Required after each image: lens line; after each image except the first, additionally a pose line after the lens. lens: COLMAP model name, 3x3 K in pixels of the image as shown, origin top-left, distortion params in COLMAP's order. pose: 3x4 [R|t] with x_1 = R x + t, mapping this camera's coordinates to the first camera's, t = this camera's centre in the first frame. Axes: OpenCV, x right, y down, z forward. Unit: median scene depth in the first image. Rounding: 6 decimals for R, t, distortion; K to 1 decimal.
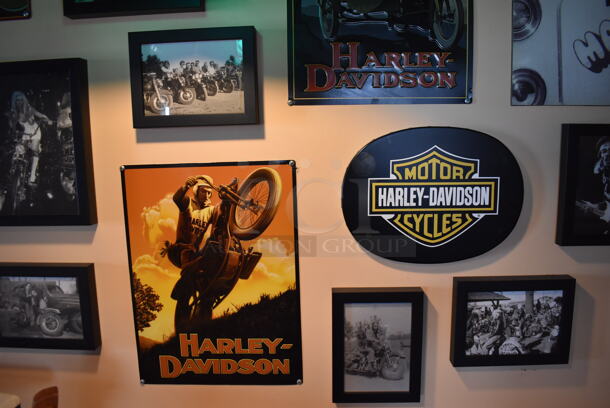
lens RADIAL K [[469.9, 0, 305.0], [0, 469.9, 204.0], [0, 0, 1]] dist [-0.094923, 0.009175]
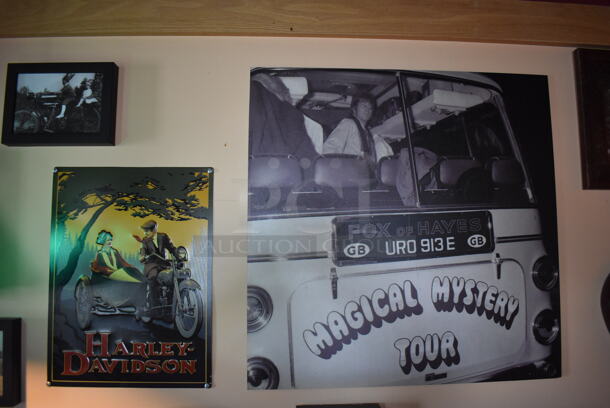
lens RADIAL K [[469.9, 0, 305.0], [0, 469.9, 204.0], [0, 0, 1]] dist [-0.094923, 0.009175]
pose [[0.996230, 0.017940, 0.084880, 0.473217], [0.002201, 0.972845, -0.231449, -0.381570], [-0.086727, 0.230763, 0.969137, -0.182682]]
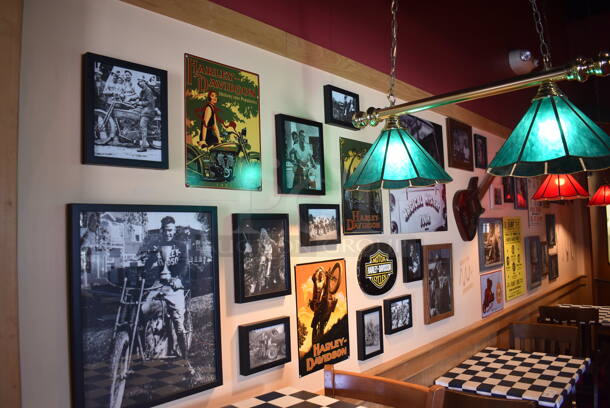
lens RADIAL K [[469.9, 0, 305.0], [0, 469.9, 204.0], [0, 0, 1]] dist [-0.094923, 0.009175]
pose [[0.642207, 0.039310, 0.765522, -2.036303], [0.133303, 0.977739, -0.162038, -0.001092], [-0.754851, 0.206108, 0.622671, -0.410564]]
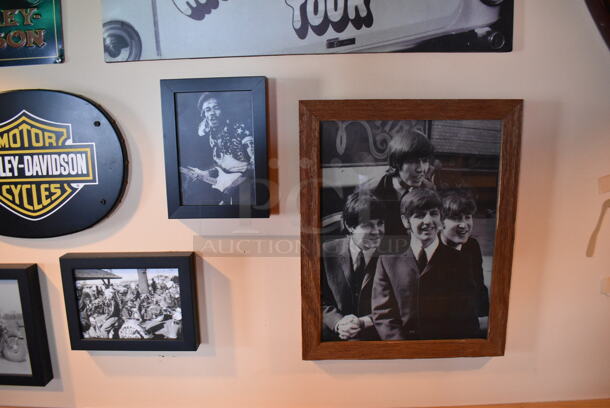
lens RADIAL K [[469.9, 0, 305.0], [0, 469.9, 204.0], [0, 0, 1]] dist [-0.094923, 0.009175]
pose [[0.999707, -0.010485, 0.021806, 0.798045], [0.009846, 0.999524, 0.029224, 0.038994], [-0.022102, -0.029001, 0.999335, 0.086000]]
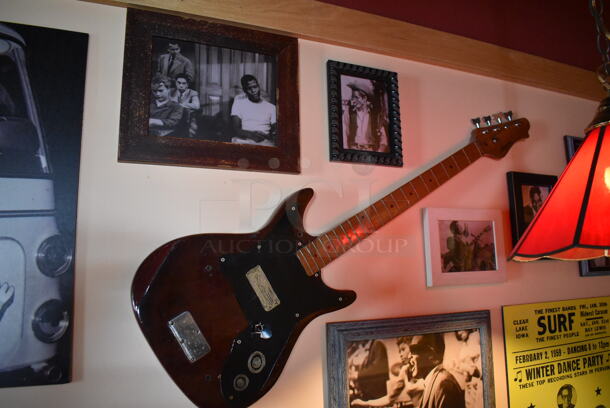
lens RADIAL K [[469.9, 0, 305.0], [0, 469.9, 204.0], [0, 0, 1]] dist [-0.094923, 0.009175]
pose [[0.902215, 0.059240, 0.427200, 1.228321], [0.078033, 0.951753, -0.296779, -0.256613], [-0.424169, 0.301094, 0.854063, -0.153944]]
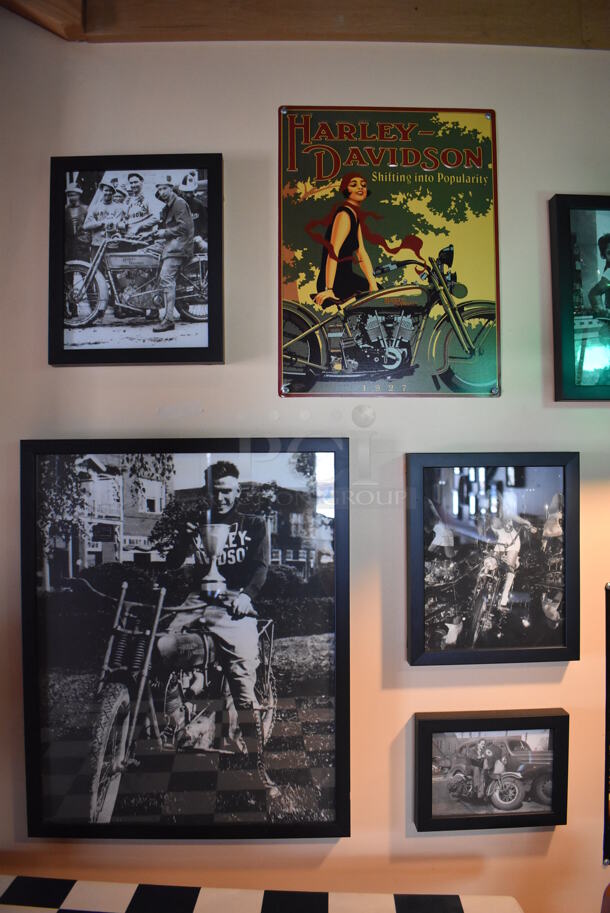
lens RADIAL K [[703.3, 0, 305.0], [0, 703.3, 456.5], [0, 0, 1]] dist [-0.094923, 0.009175]
pose [[0.998145, 0.011029, 0.059875, -1.017258], [-0.001785, 0.988334, -0.152295, -0.119091], [-0.060856, 0.151905, 0.986520, -0.183672]]
